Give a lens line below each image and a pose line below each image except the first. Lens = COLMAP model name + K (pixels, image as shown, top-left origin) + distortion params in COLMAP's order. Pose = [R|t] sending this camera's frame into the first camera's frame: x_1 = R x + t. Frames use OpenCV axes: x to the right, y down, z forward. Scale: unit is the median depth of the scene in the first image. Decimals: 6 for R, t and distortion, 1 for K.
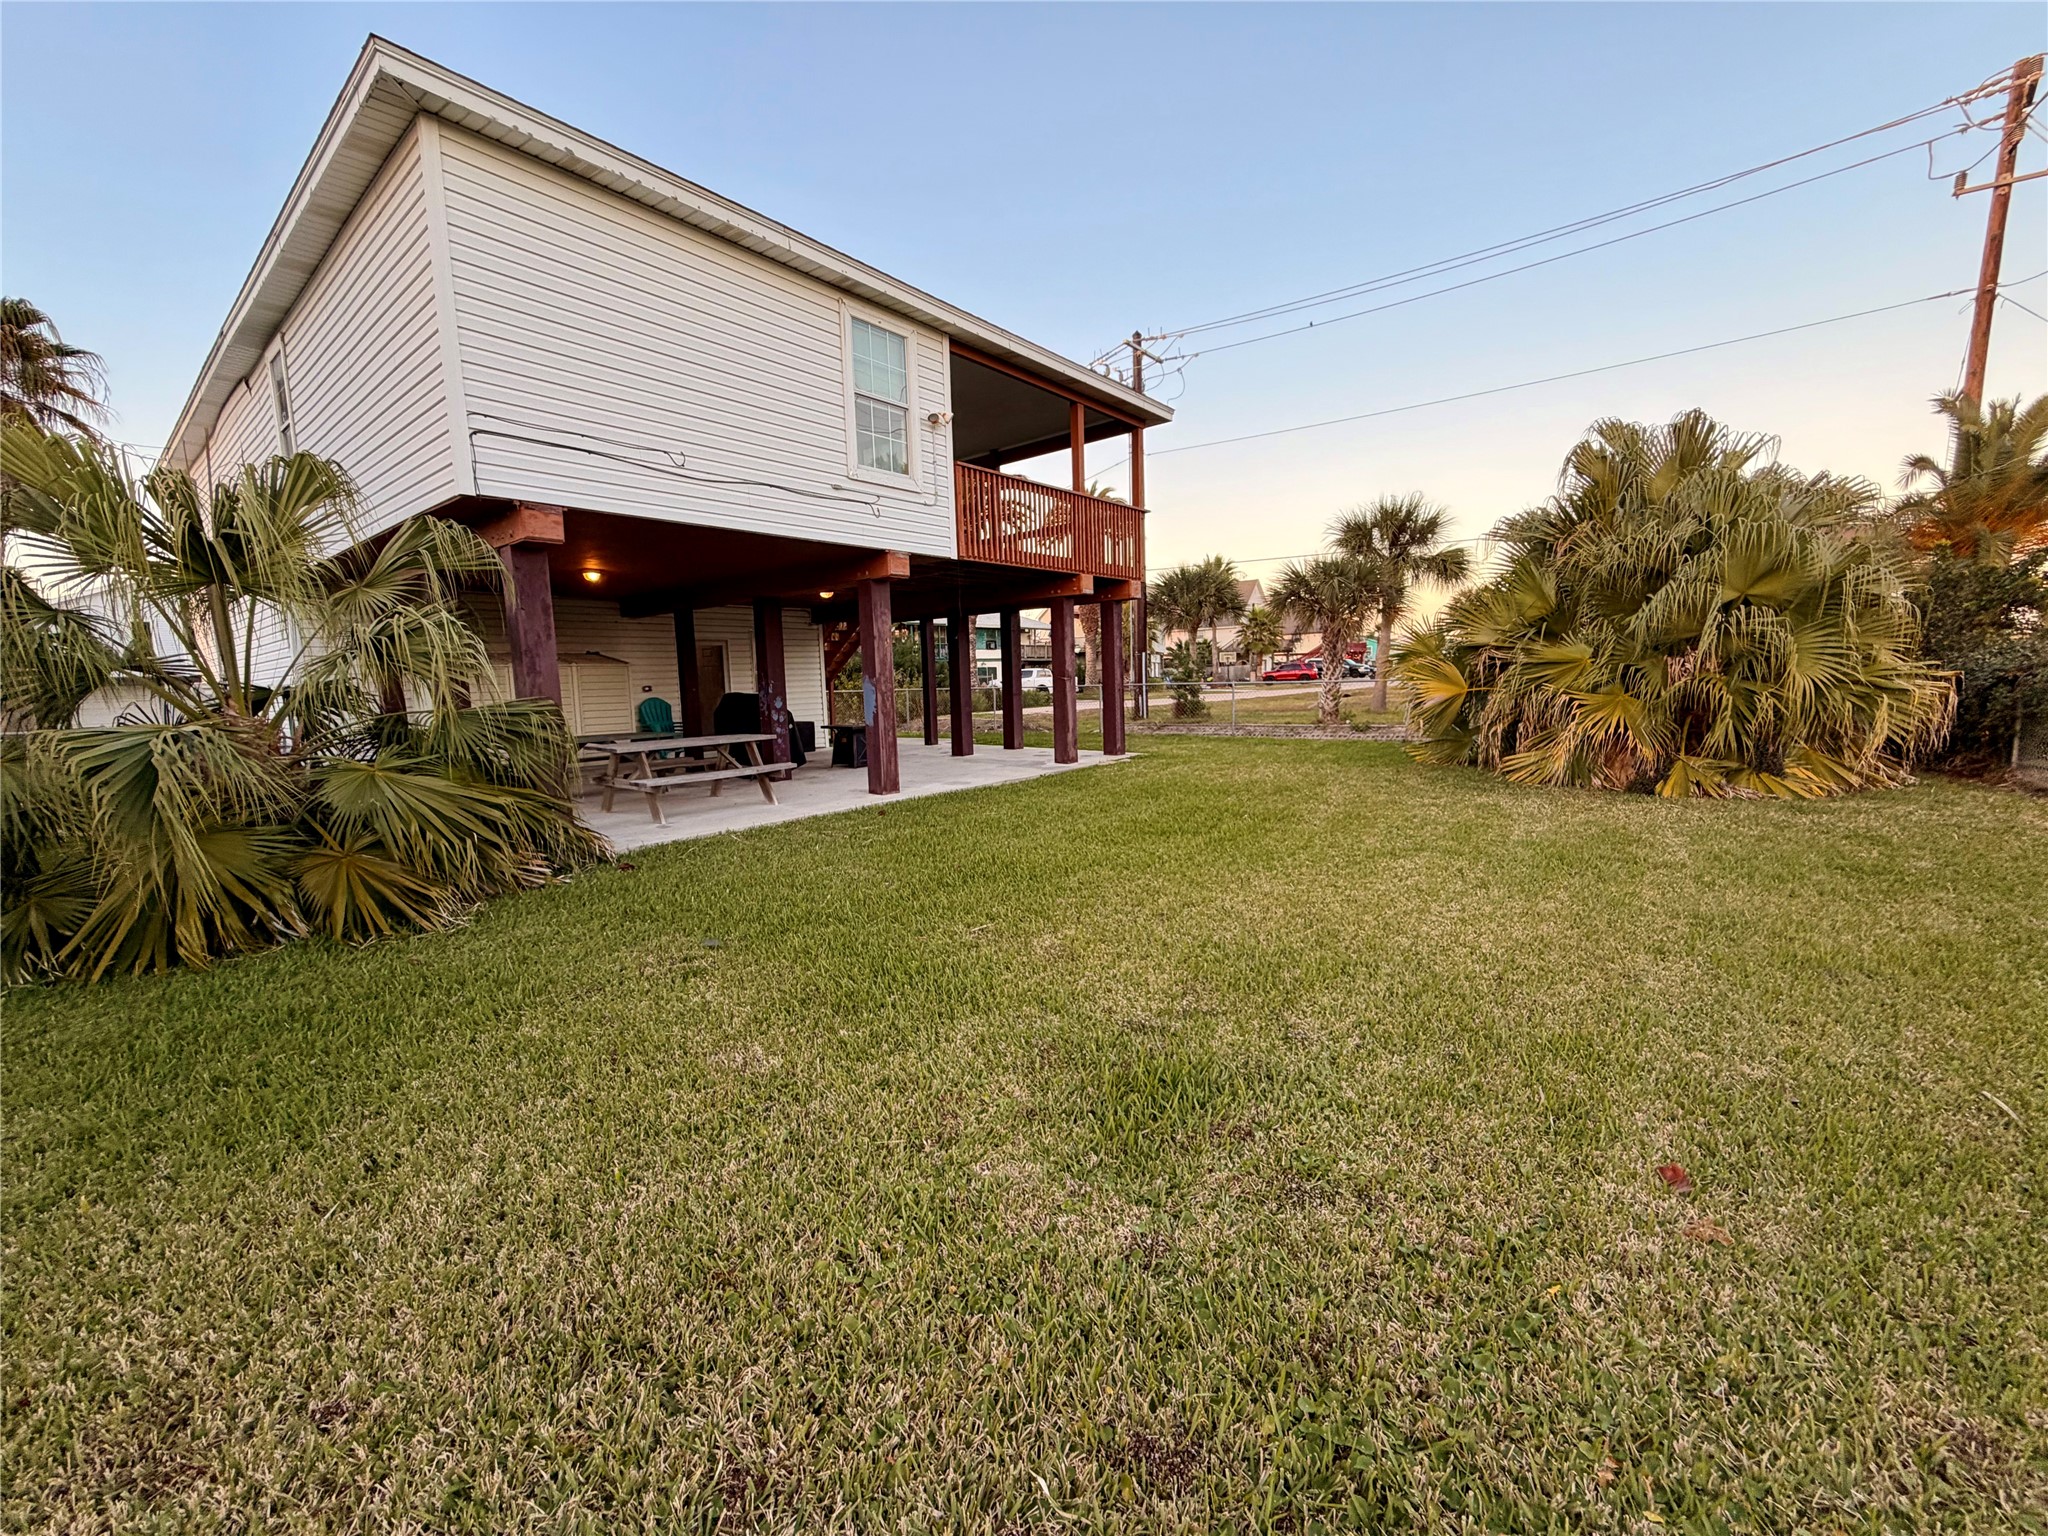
lens RADIAL K [[816.8, 0, 1019.8], [0, 816.8, 768.8], [0, 0, 1]] dist [-0.000226, 0.000111]
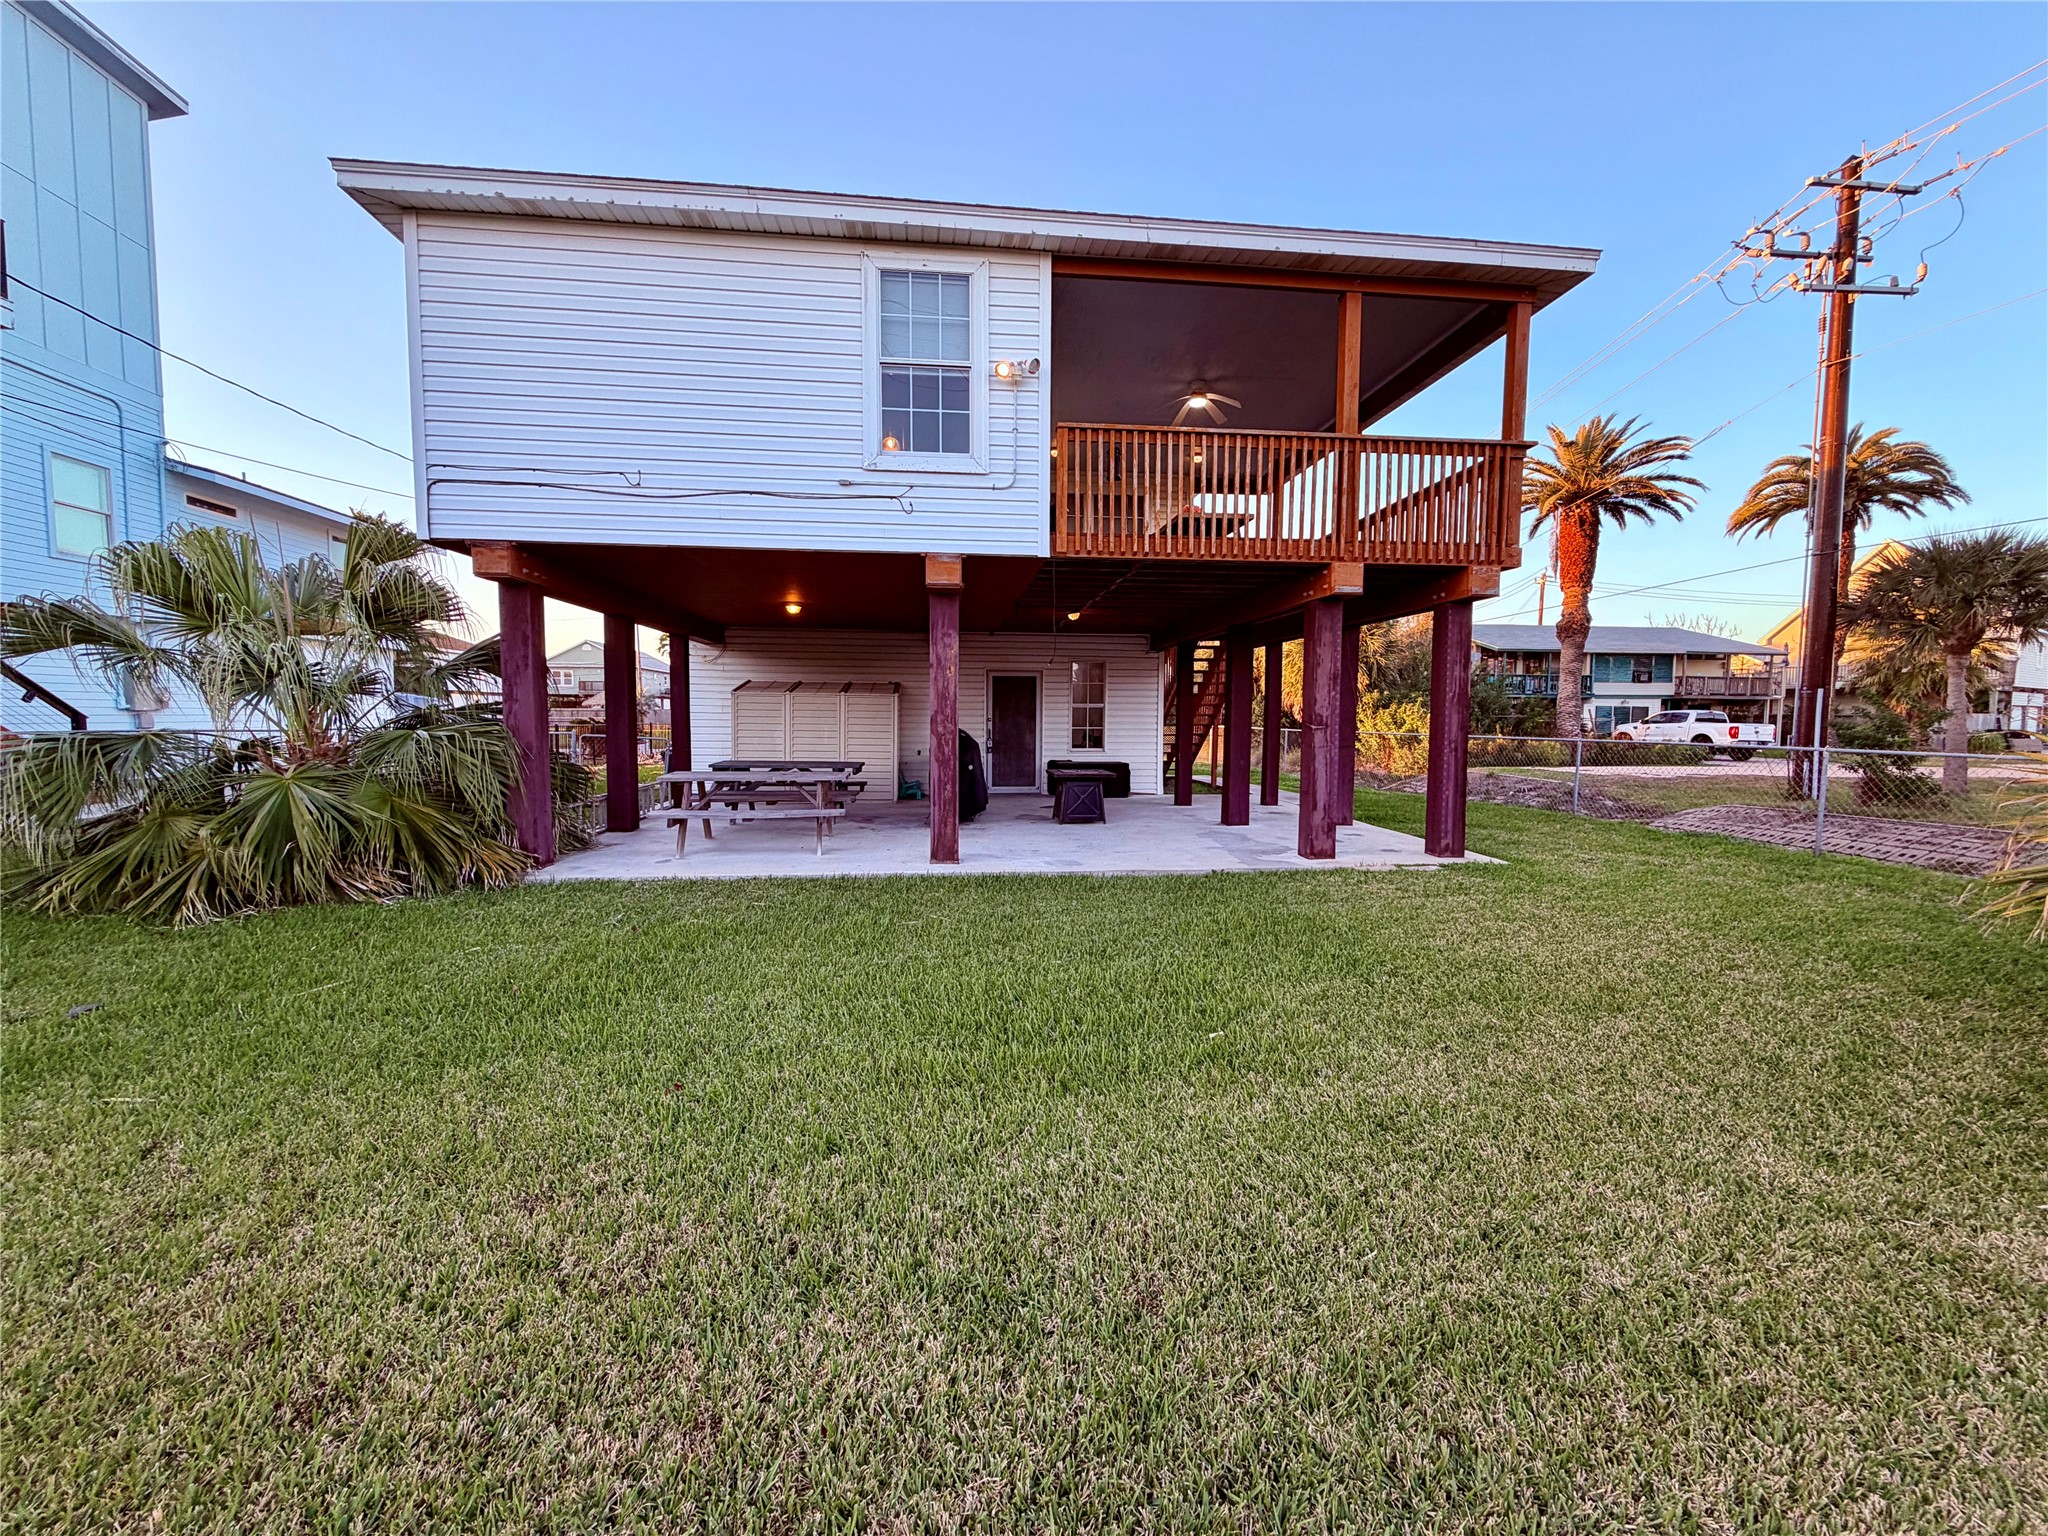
lens RADIAL K [[816.8, 0, 1019.8], [0, 816.8, 768.8], [0, 0, 1]] dist [-0.000226, 0.000111]
pose [[0.715245, 0.078534, -0.694447, 0.438685], [-0.105230, 0.994440, 0.004078, -0.072070], [0.690906, 0.070160, 0.719532, 0.490024]]
